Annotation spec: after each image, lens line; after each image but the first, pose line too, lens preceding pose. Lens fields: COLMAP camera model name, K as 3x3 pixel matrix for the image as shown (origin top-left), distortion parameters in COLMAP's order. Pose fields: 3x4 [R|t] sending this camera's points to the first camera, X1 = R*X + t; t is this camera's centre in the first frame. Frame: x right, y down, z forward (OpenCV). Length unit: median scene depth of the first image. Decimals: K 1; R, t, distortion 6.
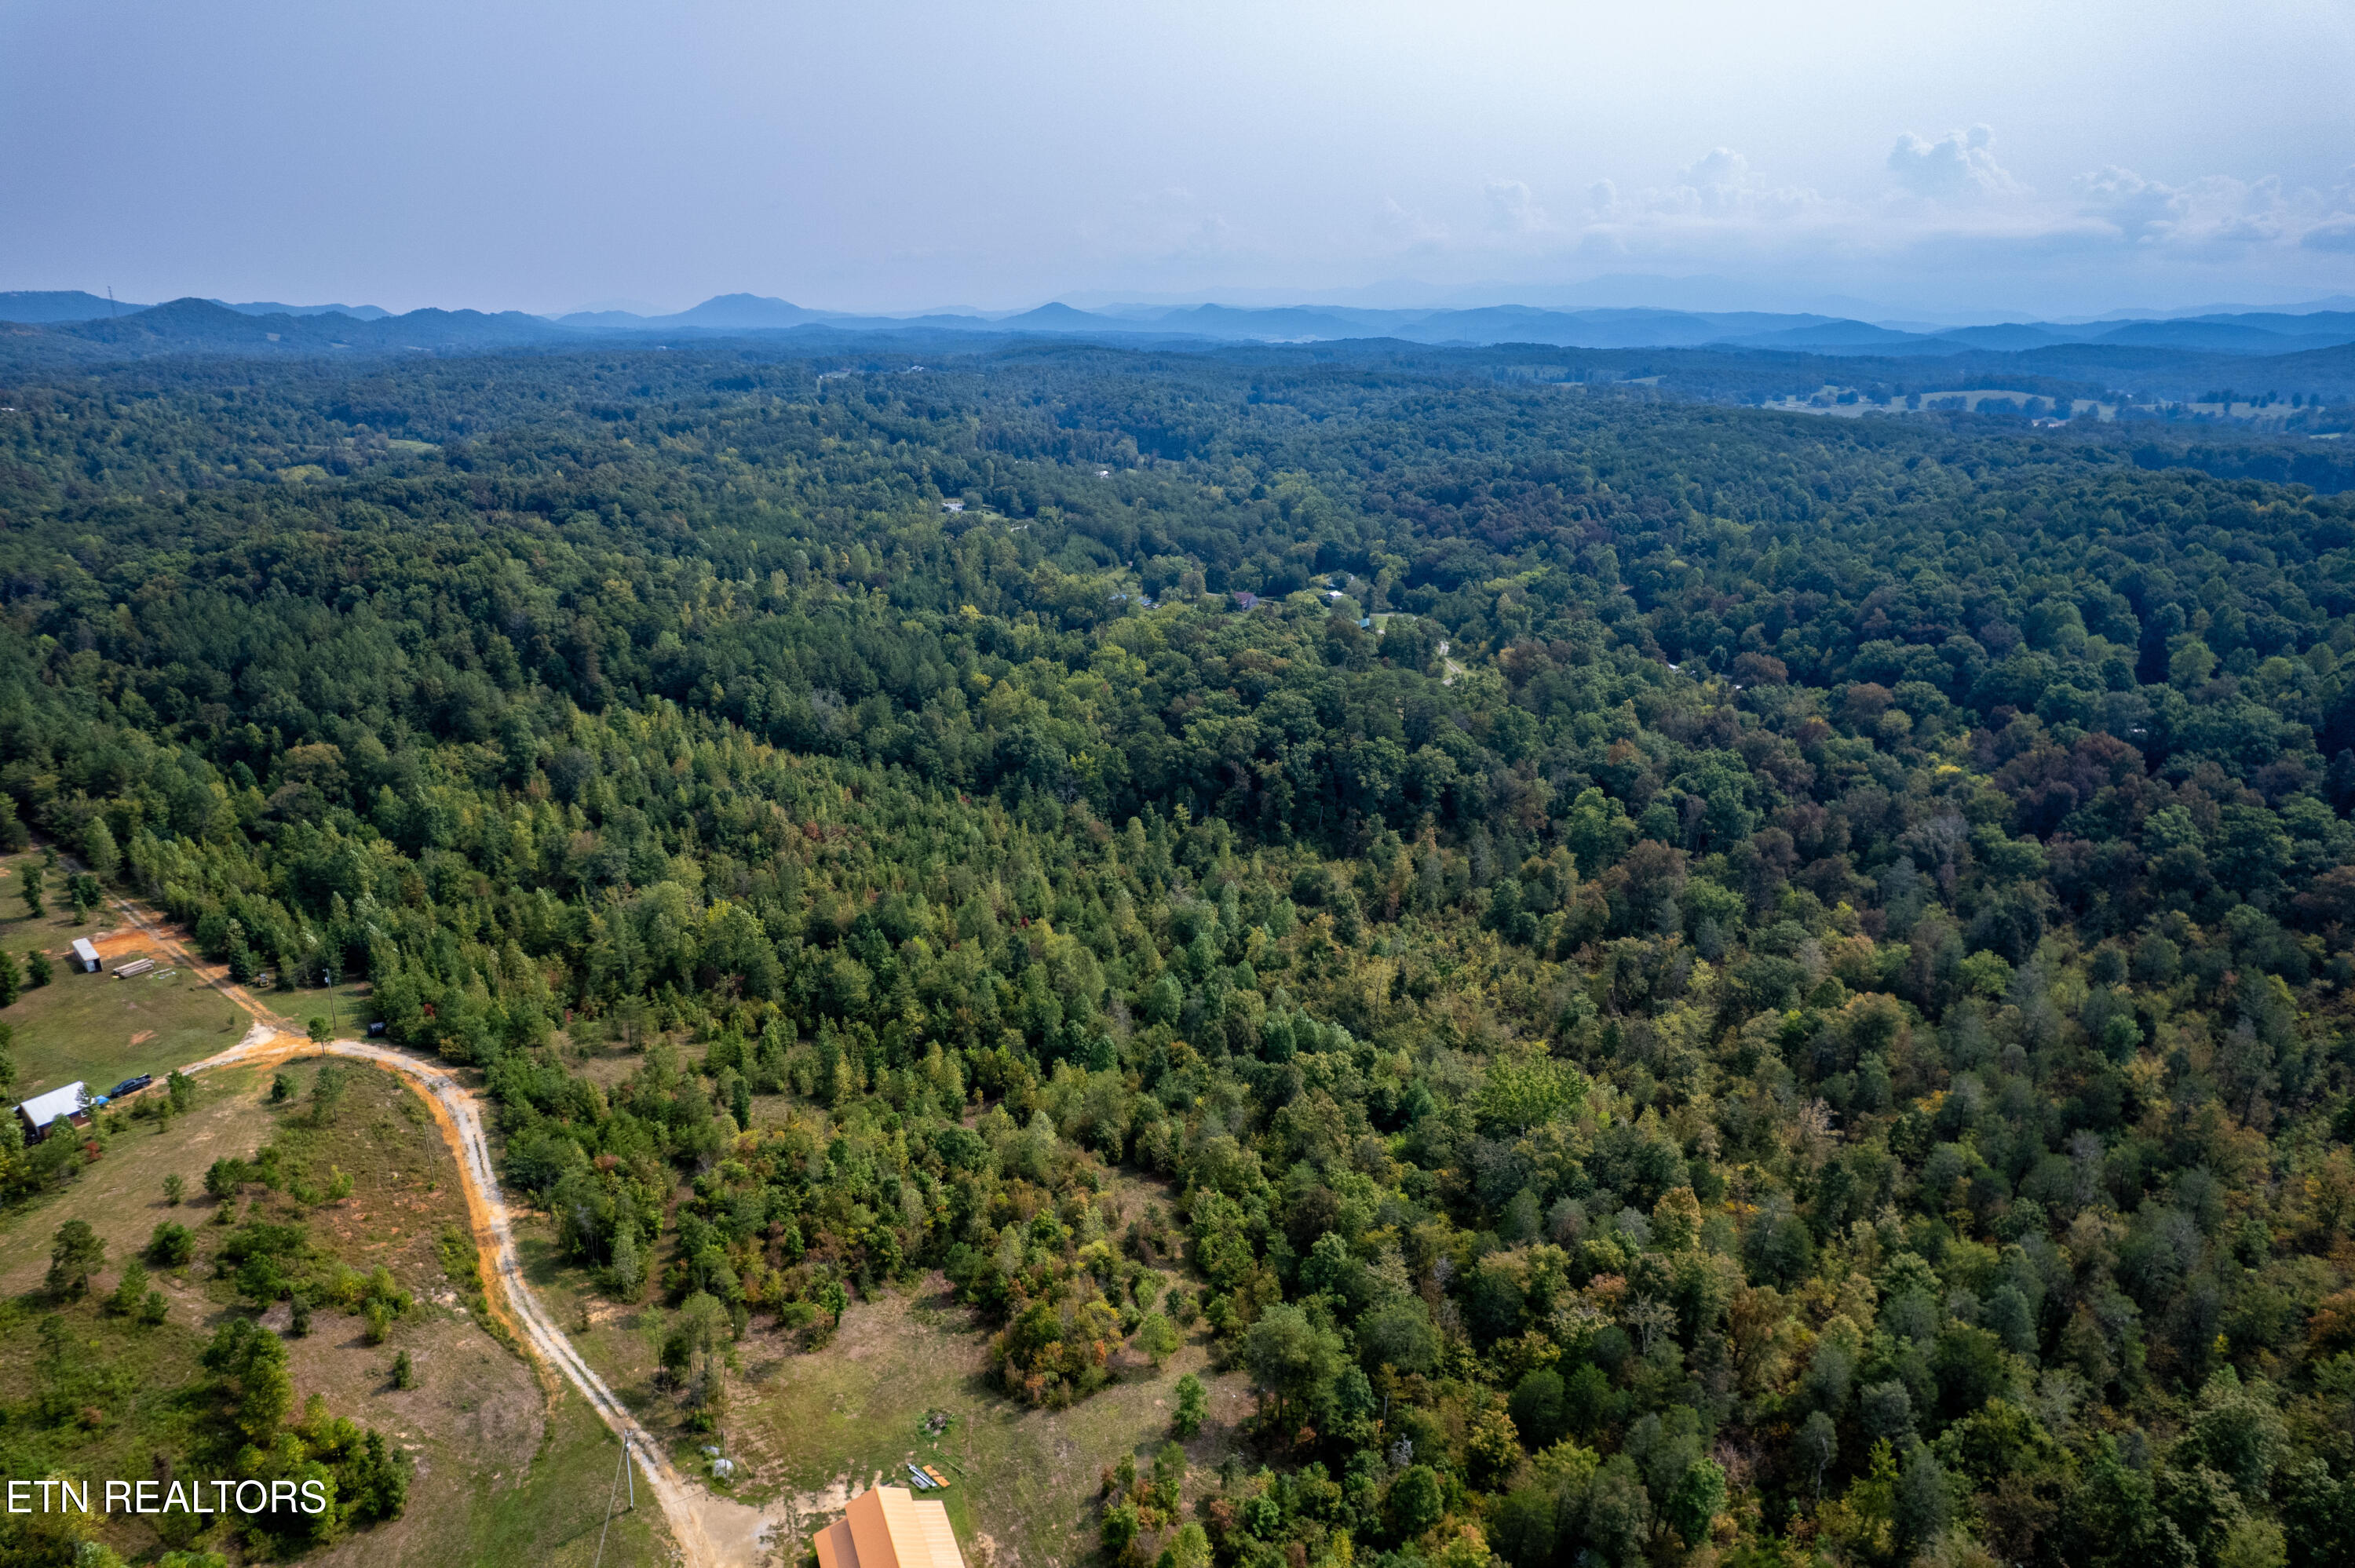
lens RADIAL K [[1499.4, 0, 1177.7], [0, 1499.4, 792.0], [0, 0, 1]] dist [-0.077623, 0.066065]
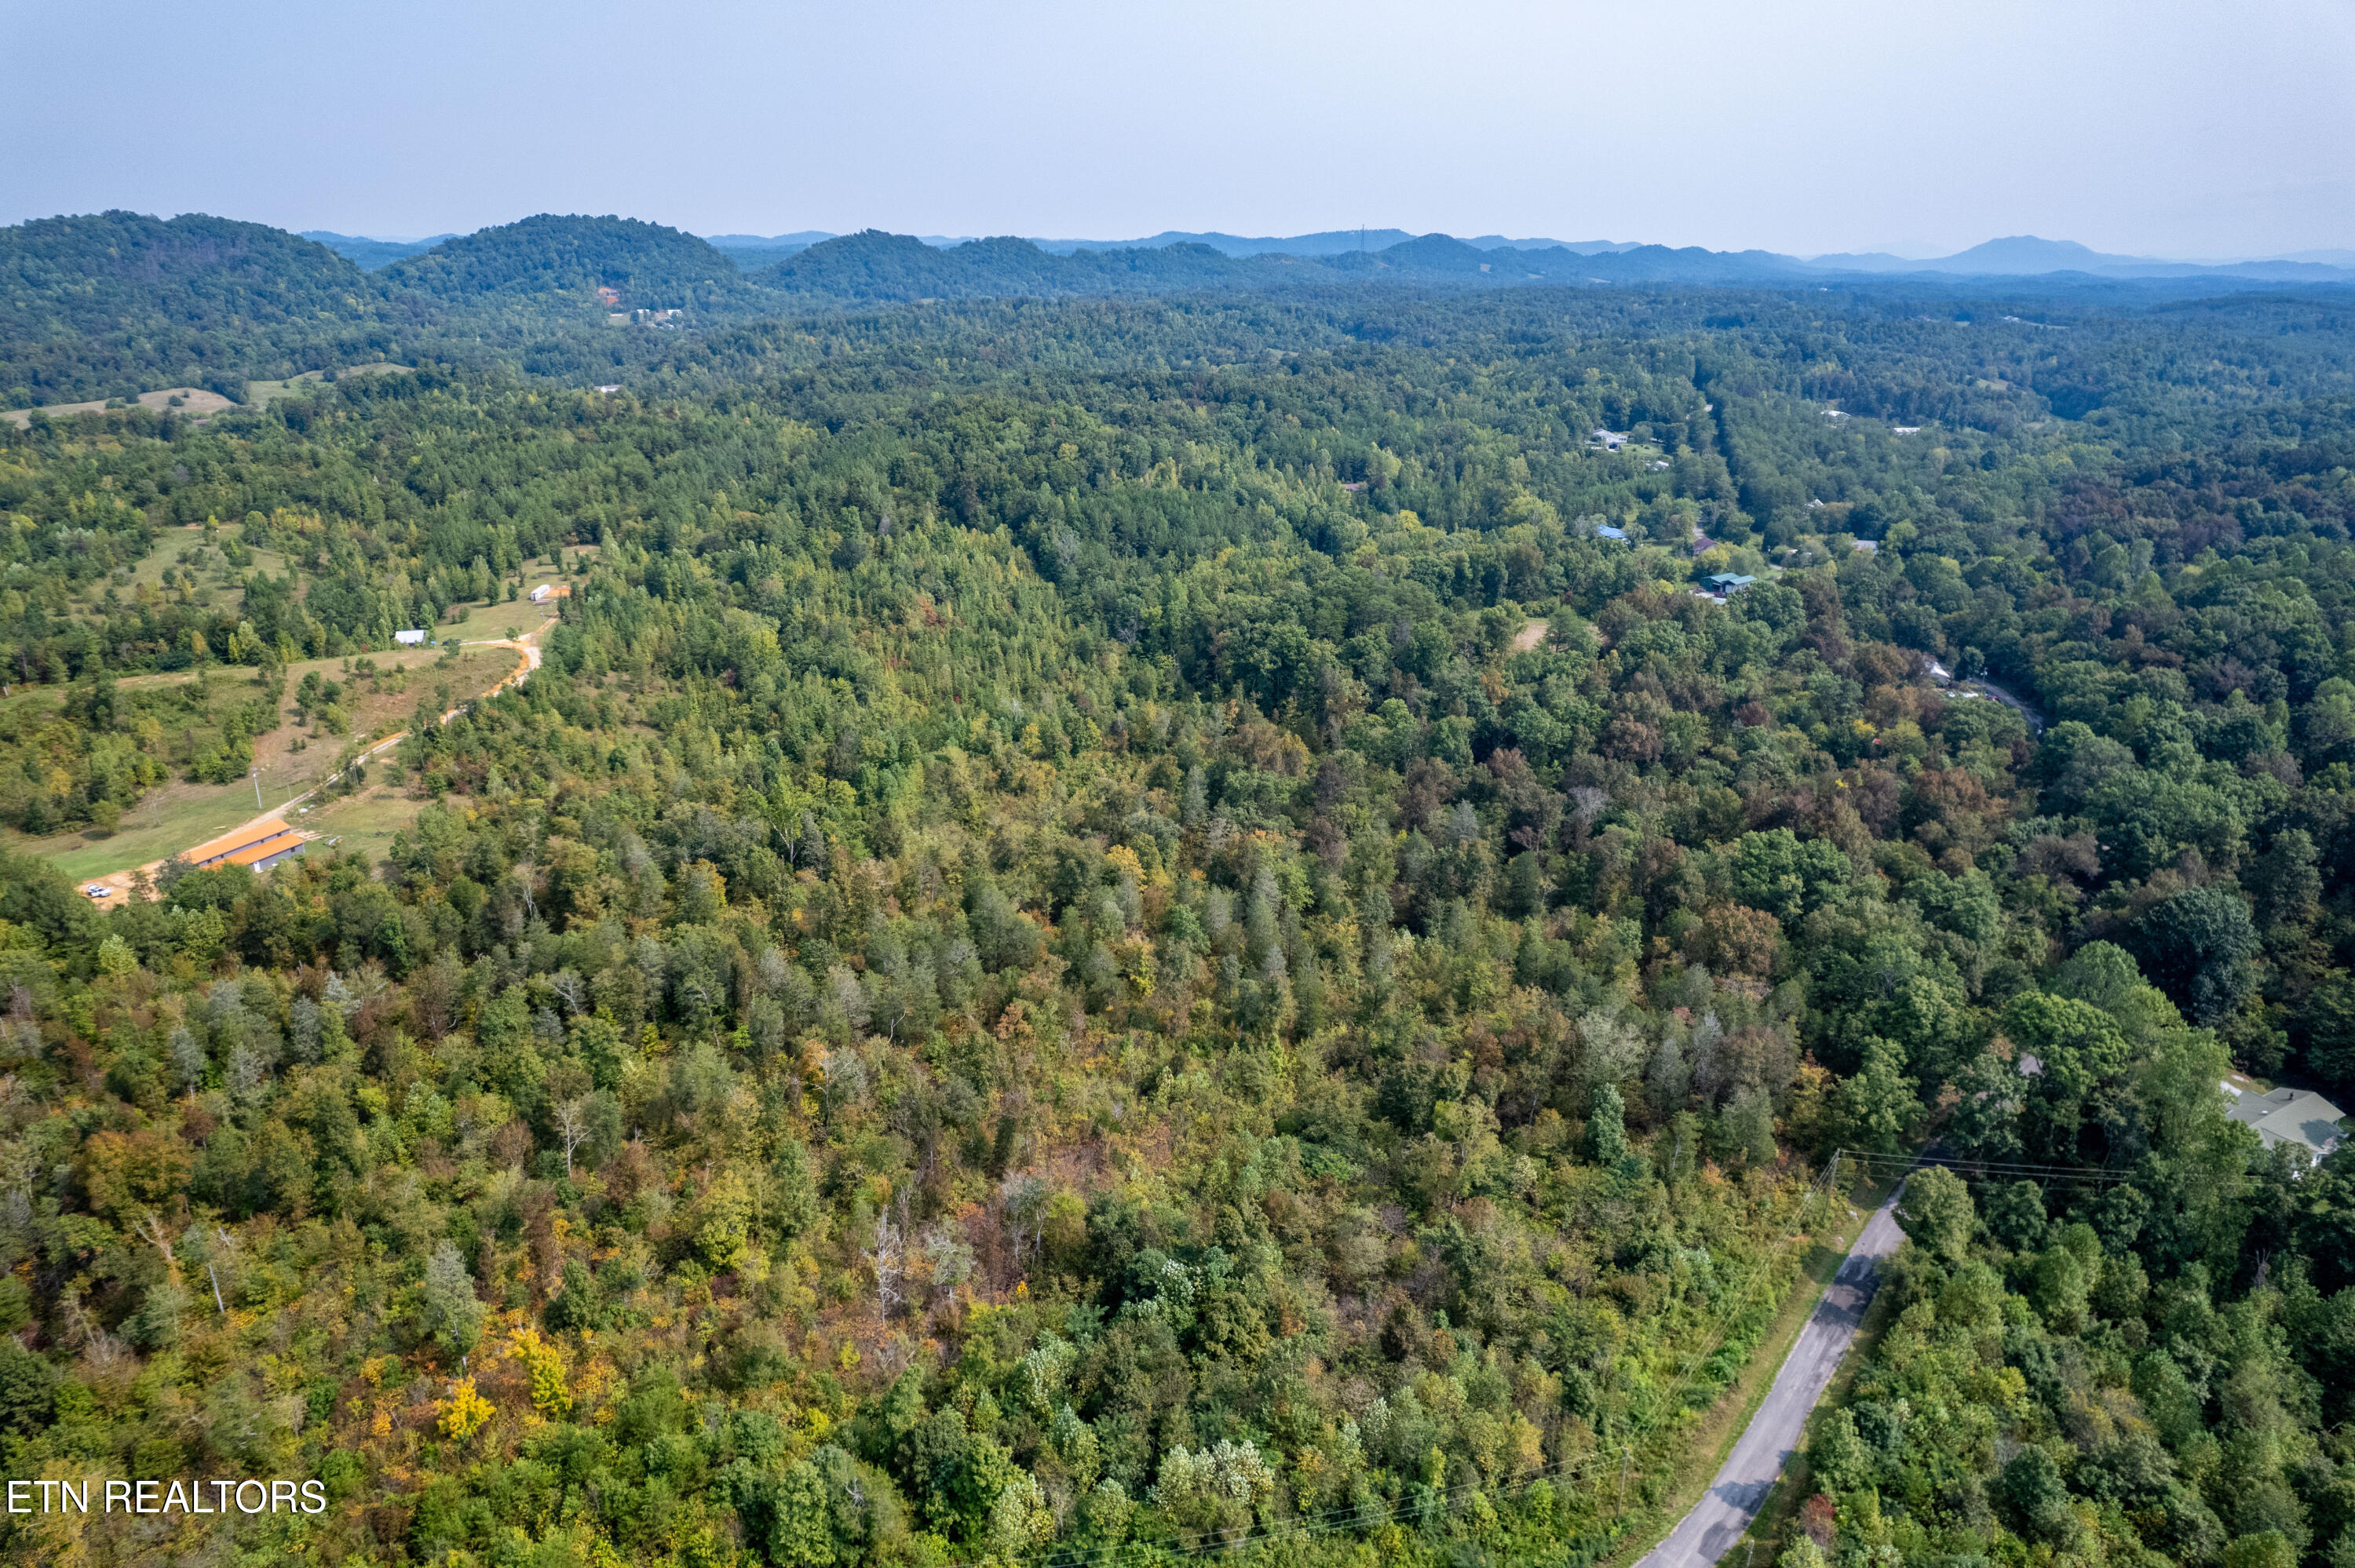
lens RADIAL K [[1499.4, 0, 1175.1], [0, 1499.4, 792.0], [0, 0, 1]] dist [-0.077623, 0.066065]
pose [[0.709352, 0.240630, -0.662508, 0.836347], [-0.216265, 0.968888, 0.120354, -0.031371], [0.670857, 0.057904, 0.739323, 0.139275]]
